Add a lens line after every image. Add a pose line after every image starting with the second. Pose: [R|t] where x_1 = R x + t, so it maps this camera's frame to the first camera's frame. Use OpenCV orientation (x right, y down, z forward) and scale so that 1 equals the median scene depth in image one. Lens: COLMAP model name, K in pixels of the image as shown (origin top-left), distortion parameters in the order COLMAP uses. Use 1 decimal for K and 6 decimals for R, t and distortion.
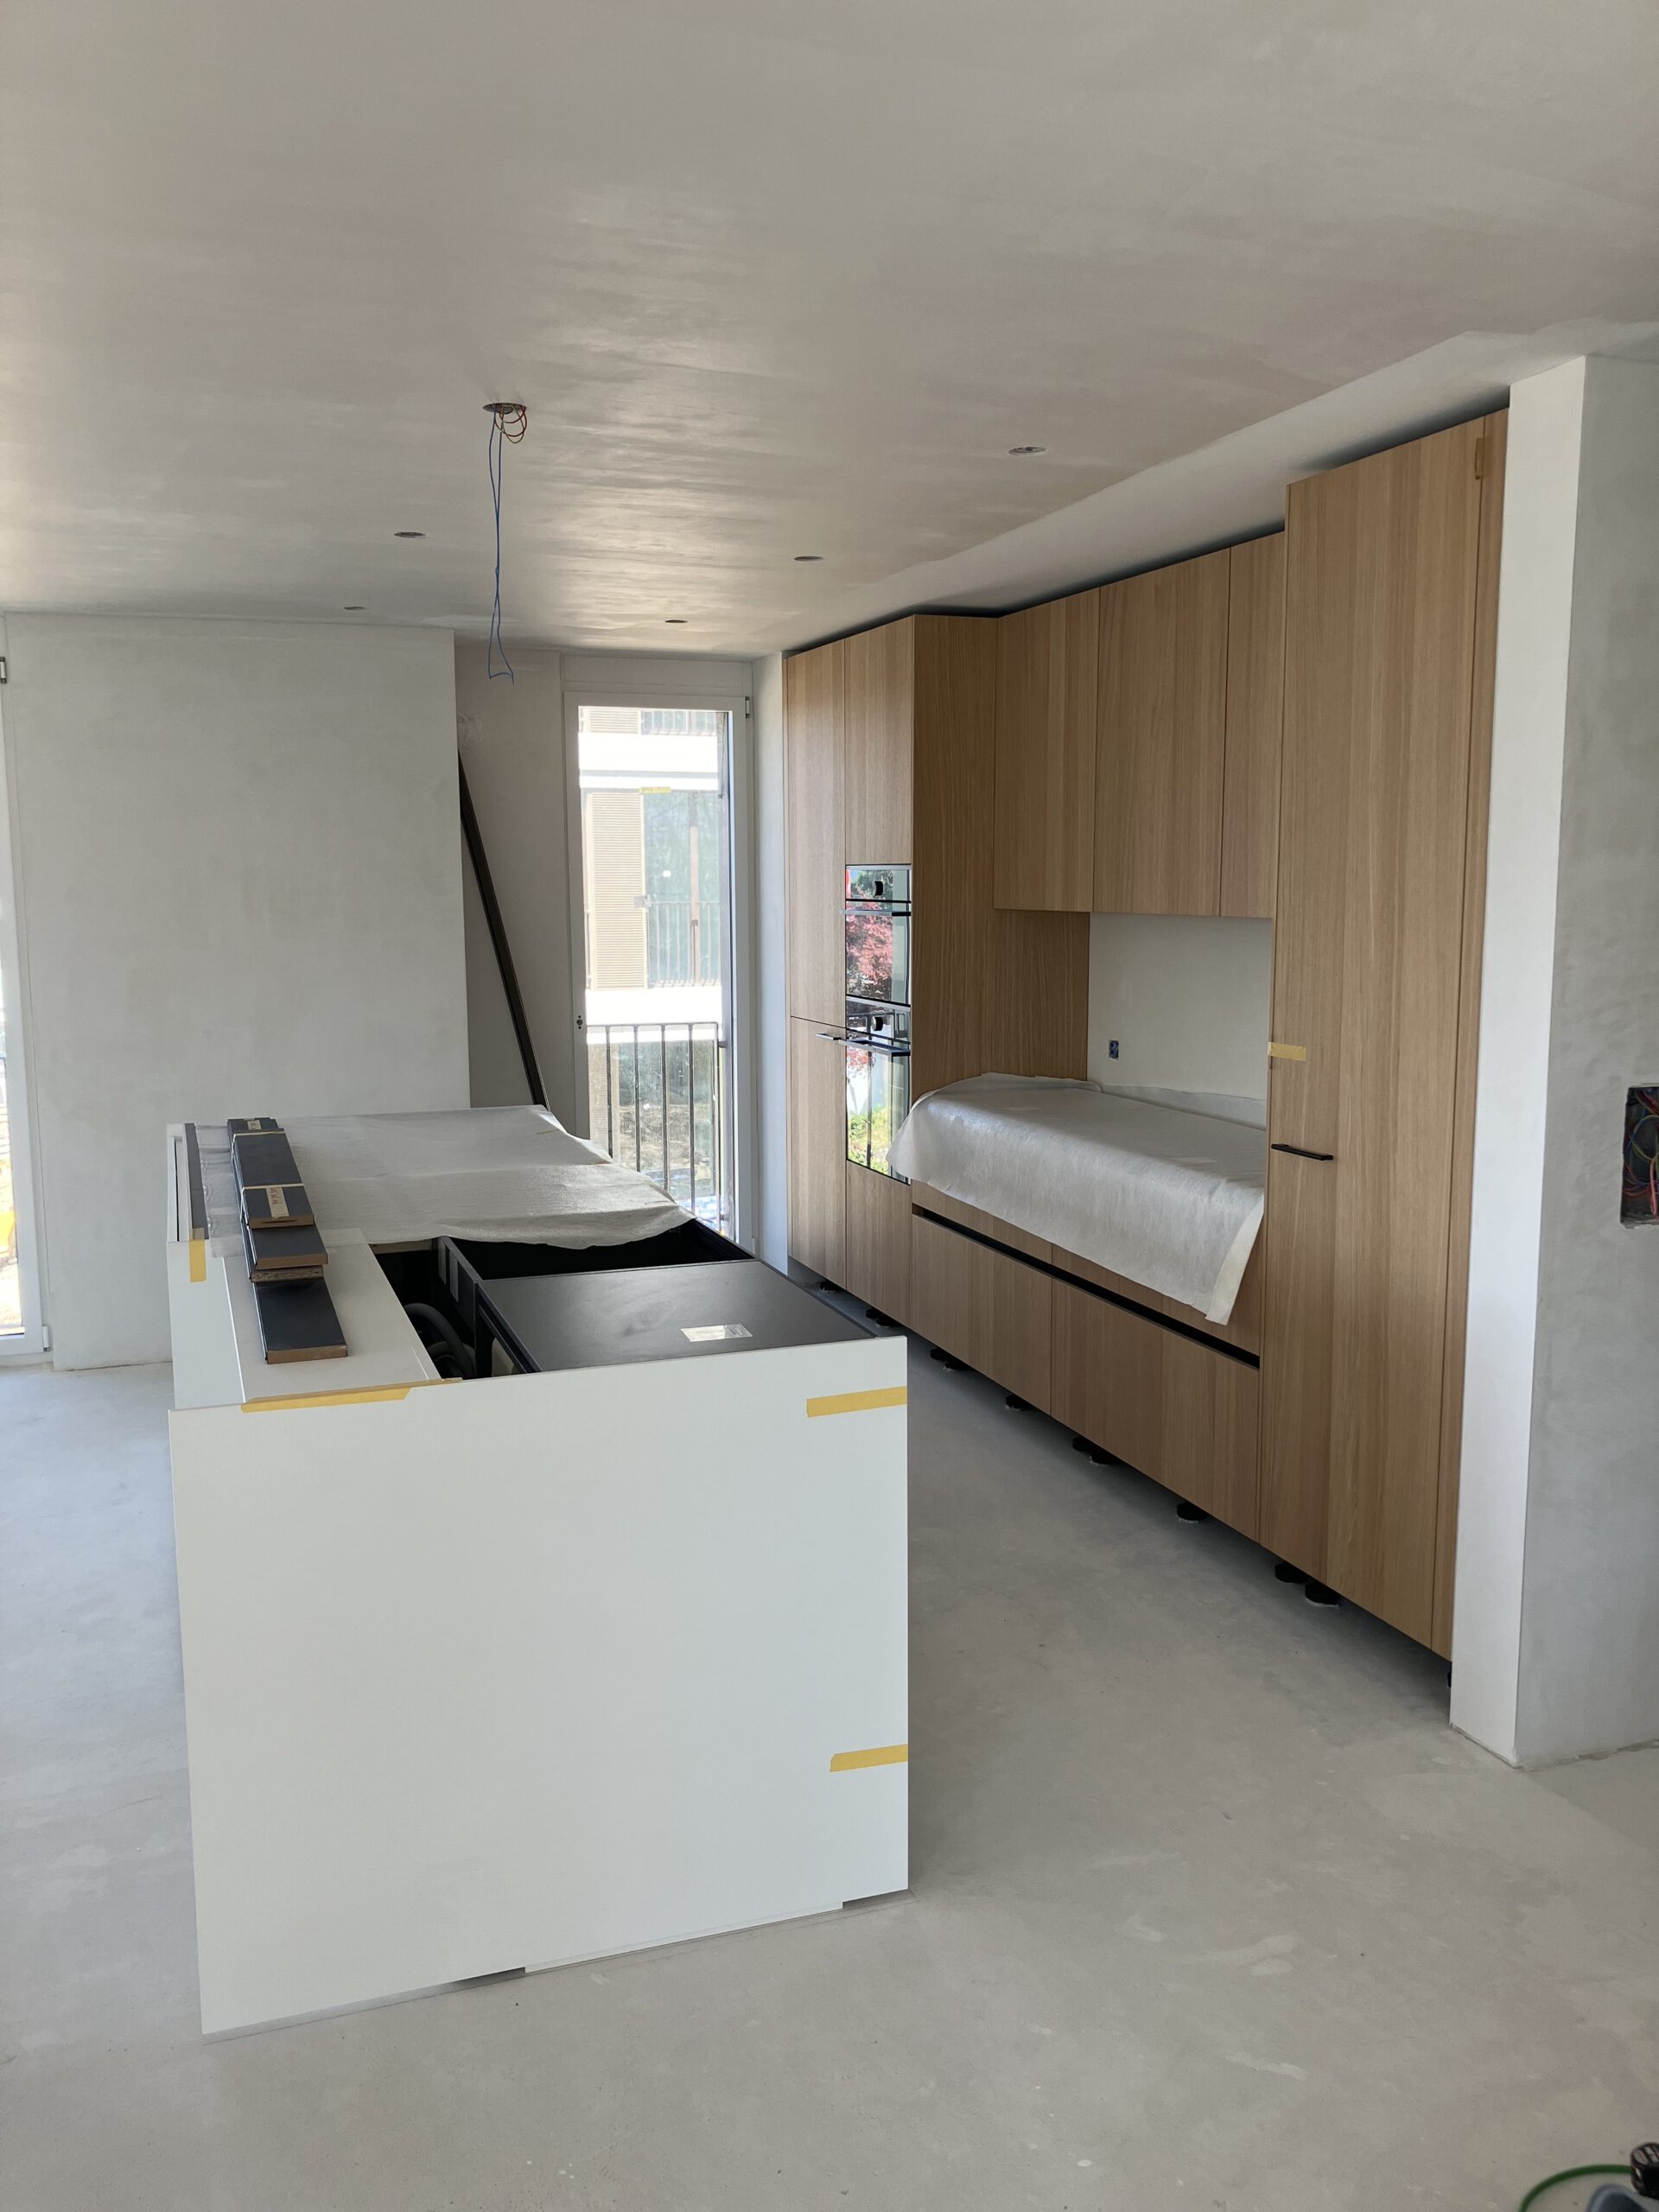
lens RADIAL K [[1791.5, 0, 827.8], [0, 1791.5, 1113.0], [0, 0, 1]] dist [0.008377, -0.014457]
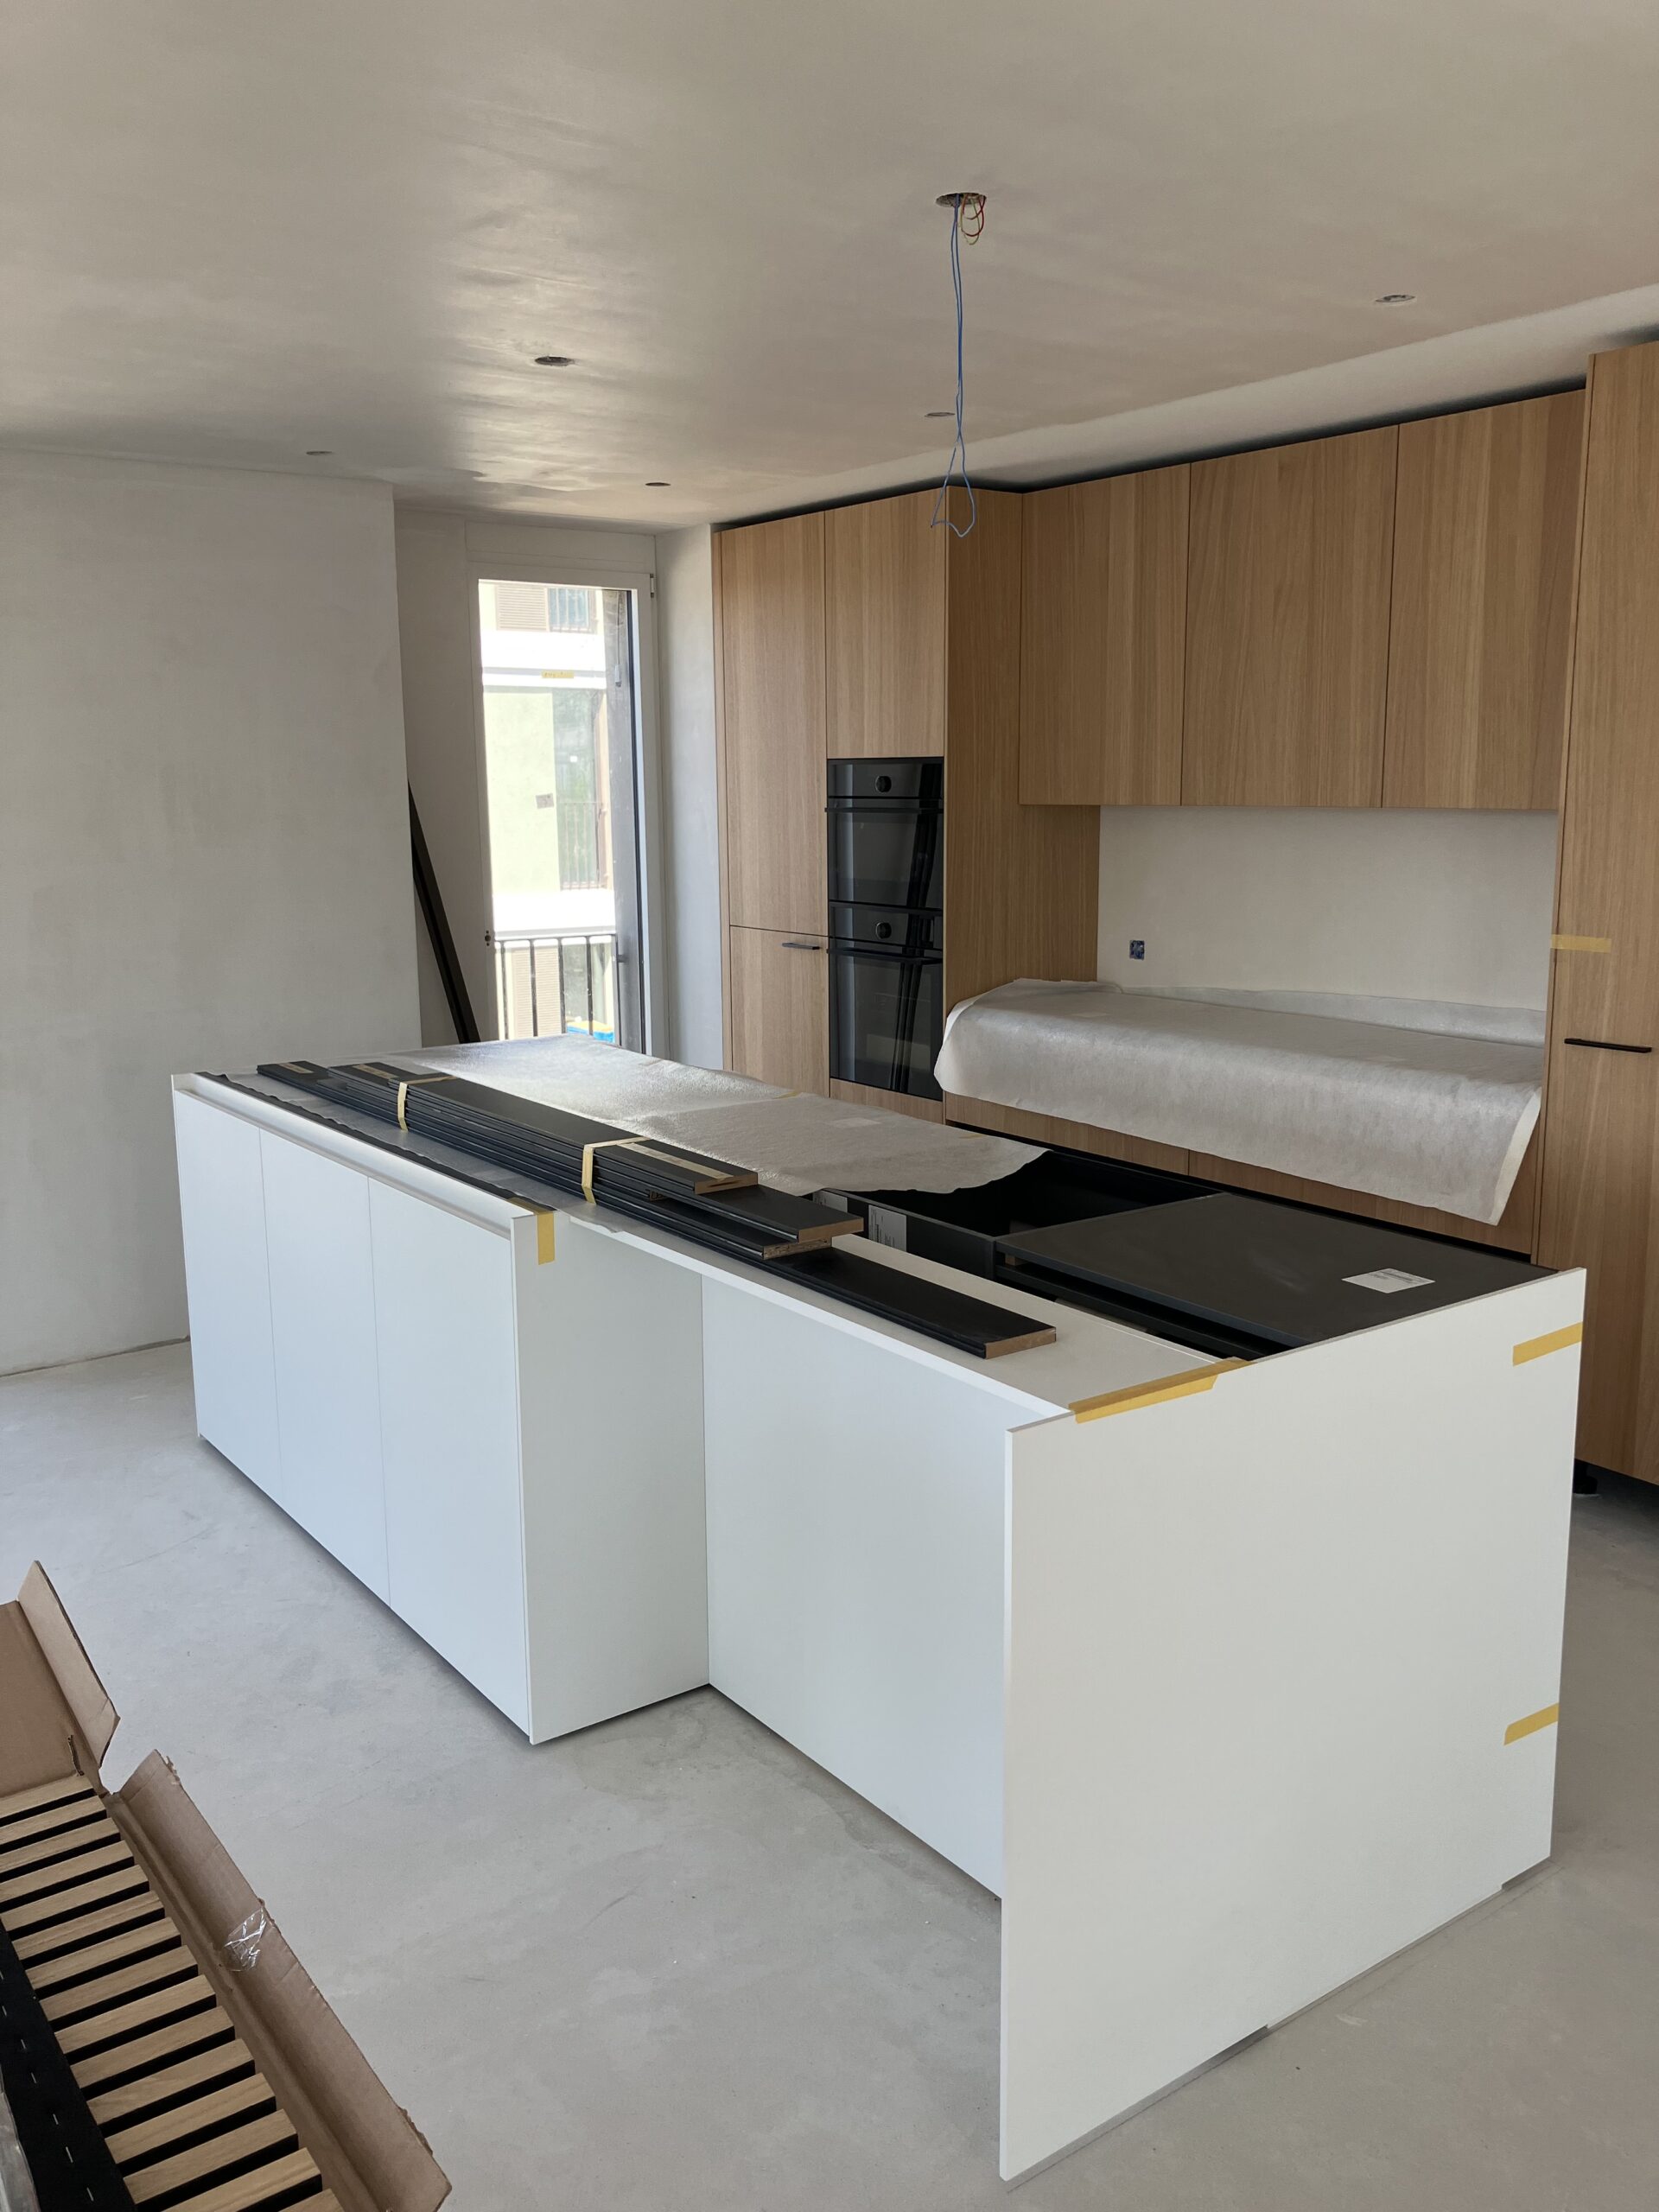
lens RADIAL K [[1791.5, 0, 830.9], [0, 1791.5, 1098.9], [0, 0, 1]] dist [0.008377, -0.014457]
pose [[0.960516, -0.053454, 0.273041, -0.318621], [0.041165, 0.997873, 0.050546, -0.012748], [-0.275162, -0.037310, 0.960674, 0.129470]]
